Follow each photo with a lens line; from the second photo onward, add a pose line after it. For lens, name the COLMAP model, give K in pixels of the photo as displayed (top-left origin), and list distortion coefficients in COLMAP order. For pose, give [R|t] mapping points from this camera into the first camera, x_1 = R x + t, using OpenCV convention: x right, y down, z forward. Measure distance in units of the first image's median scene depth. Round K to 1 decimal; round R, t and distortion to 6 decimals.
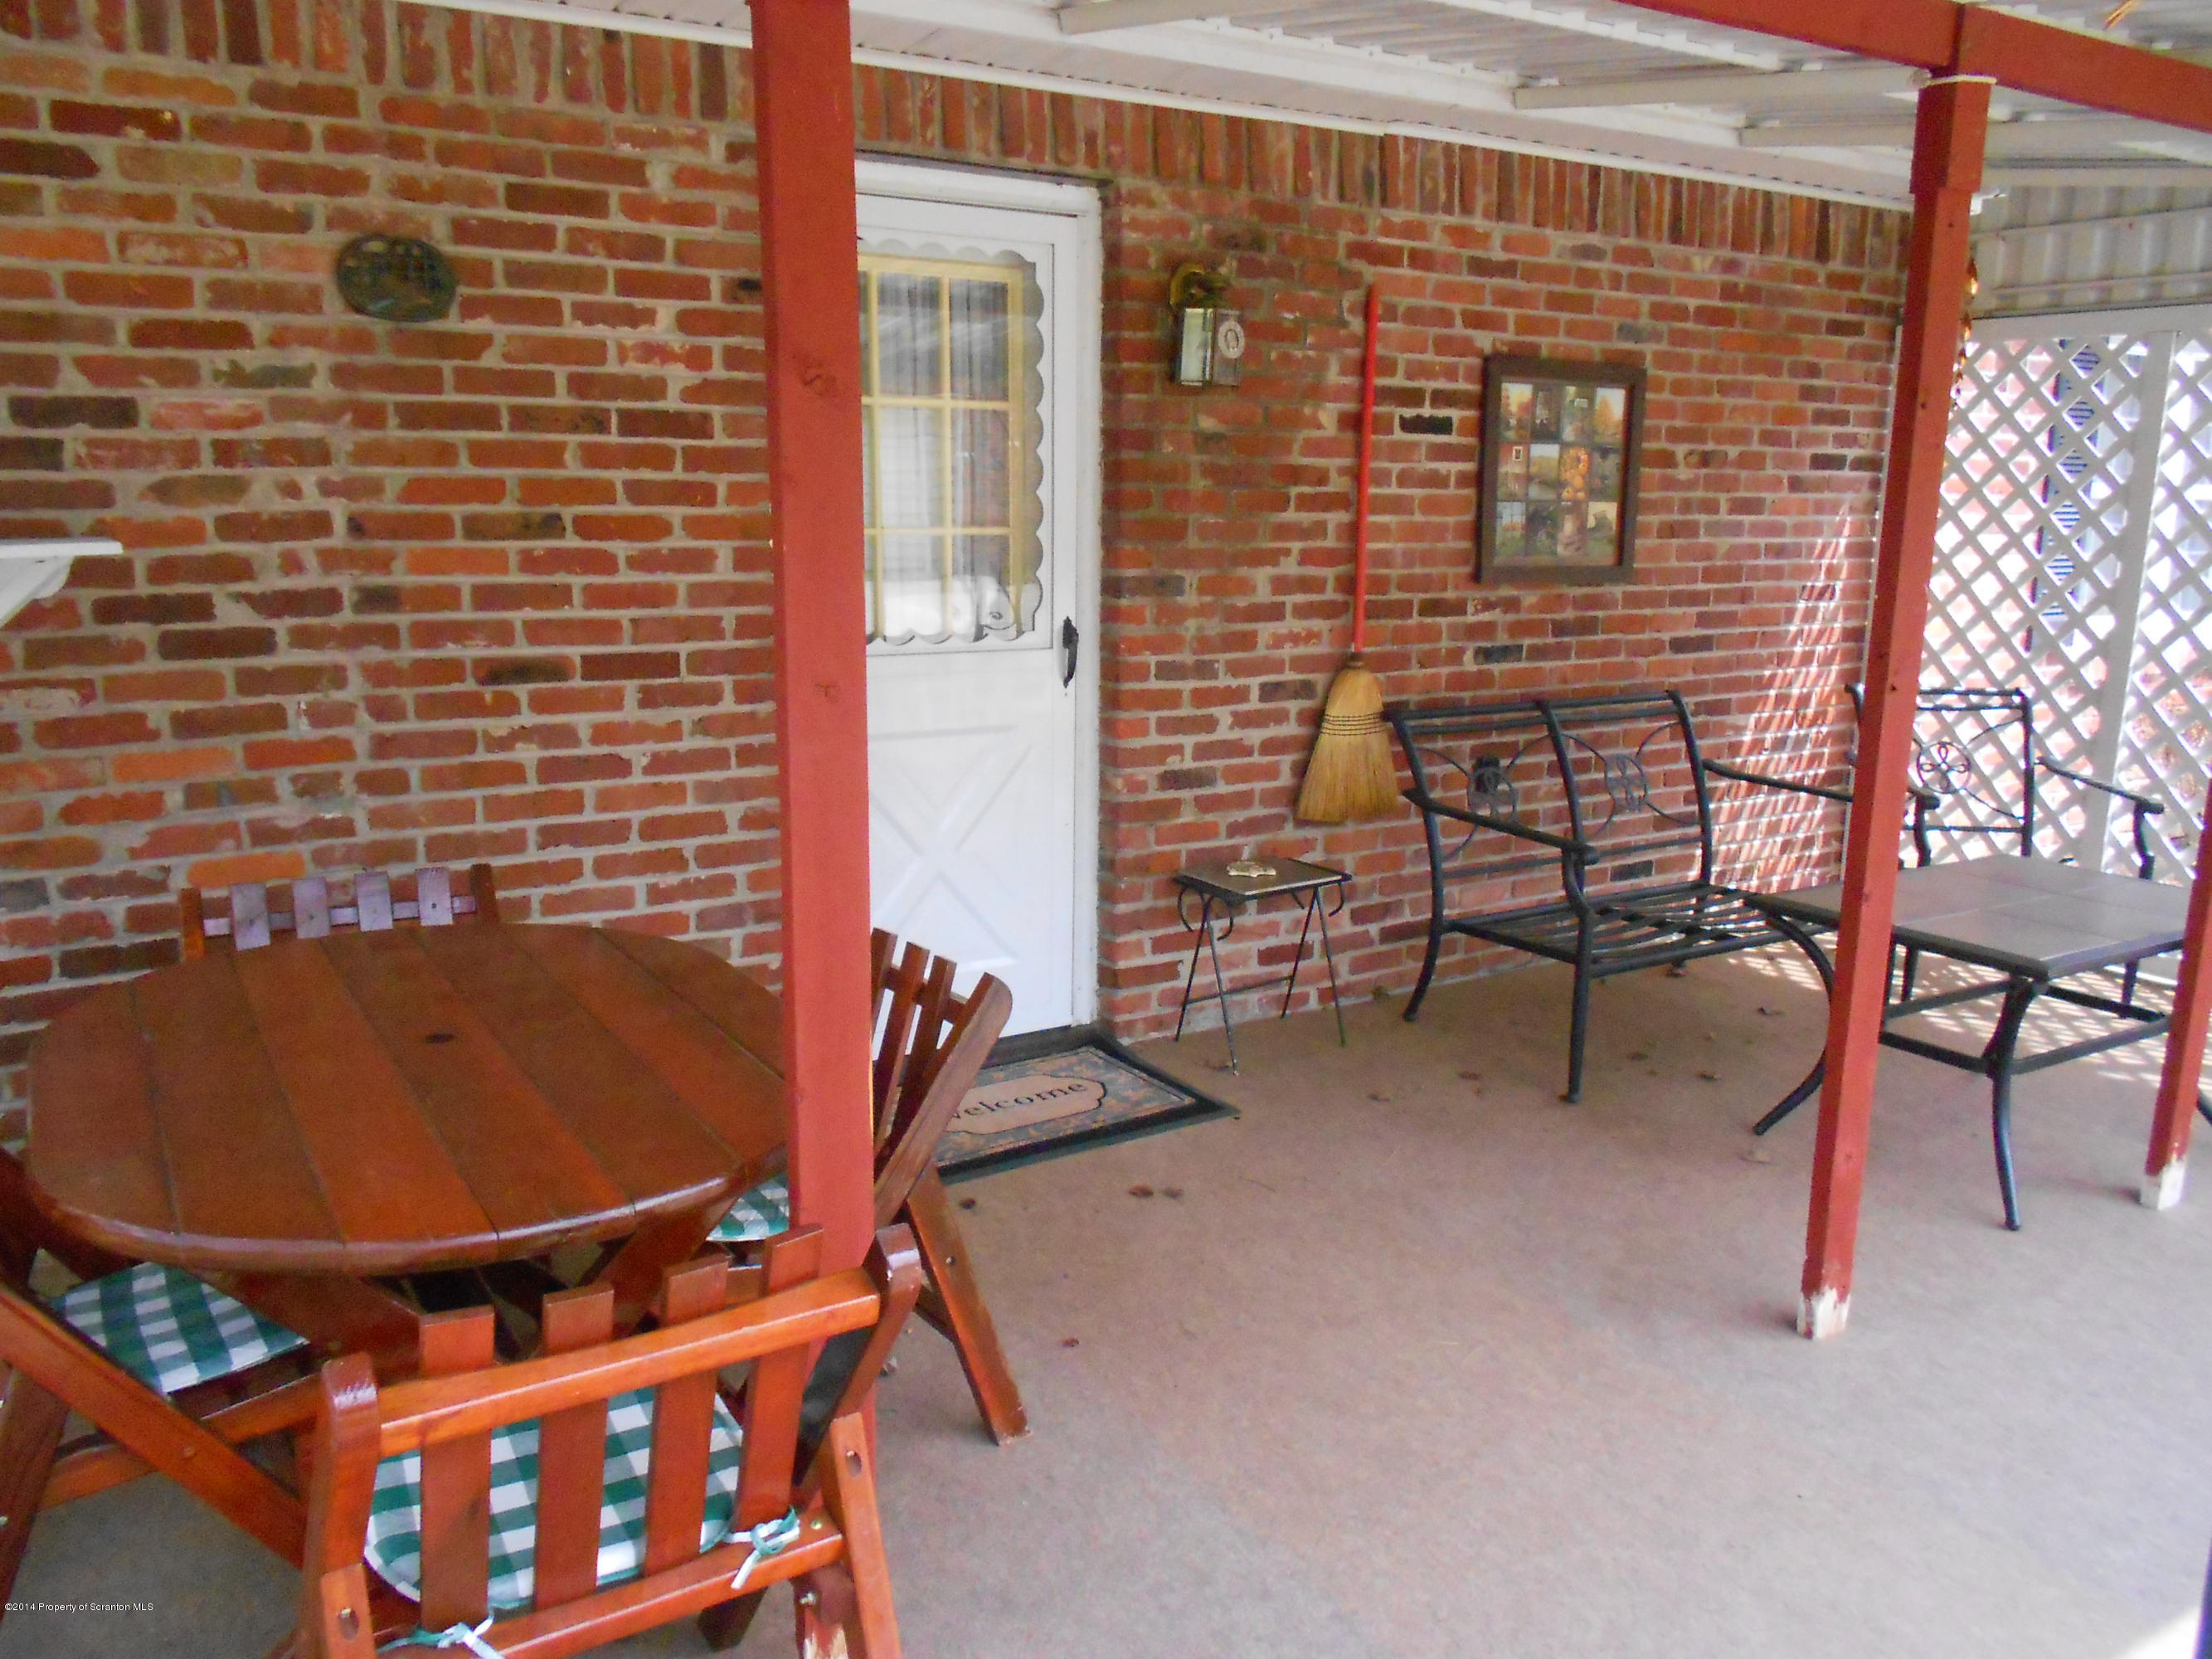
lens RADIAL K [[1739.8, 0, 1106.0], [0, 1739.8, 829.5], [0, 0, 1]] dist [0.030618, -0.001128]
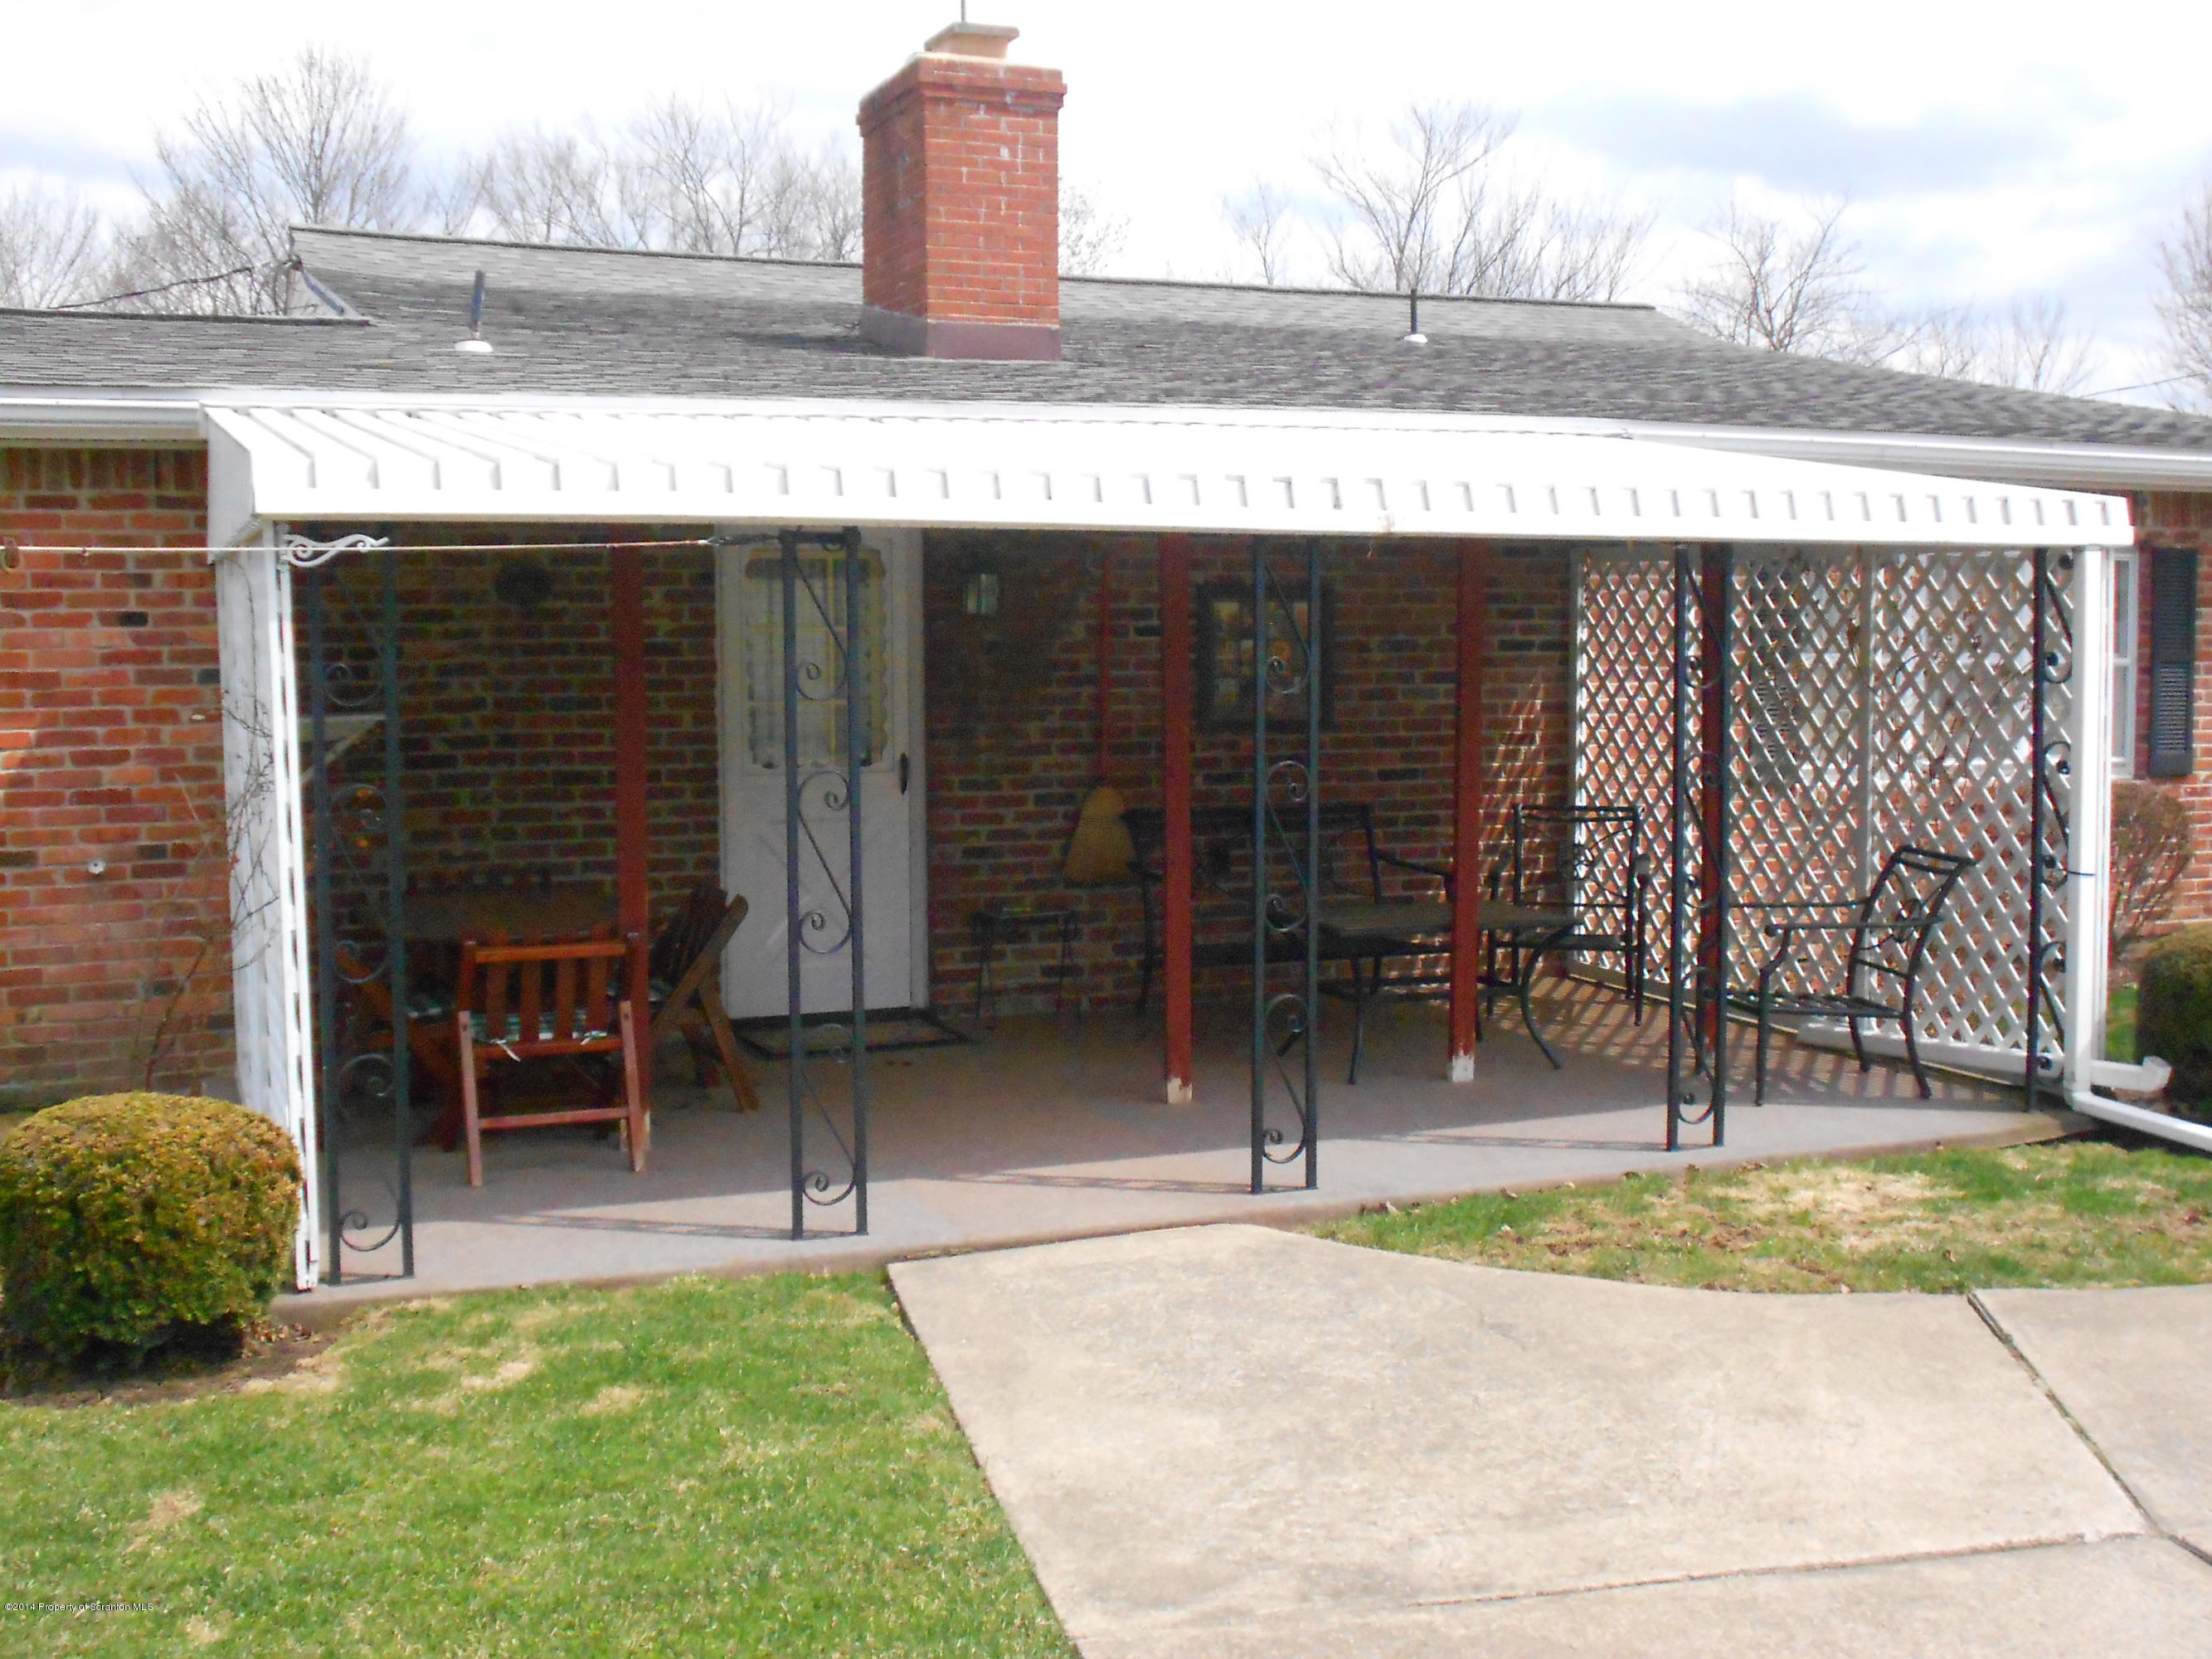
lens RADIAL K [[2377.9, 0, 1106.0], [0, 2377.9, 829.5], [0, 0, 1]] dist [0.009030, 0.009536]
pose [[0.984627, -0.000529, -0.174671, 0.532084], [-0.018675, 0.993945, -0.108282, 0.182039], [0.173671, 0.109880, 0.978655, -1.109384]]
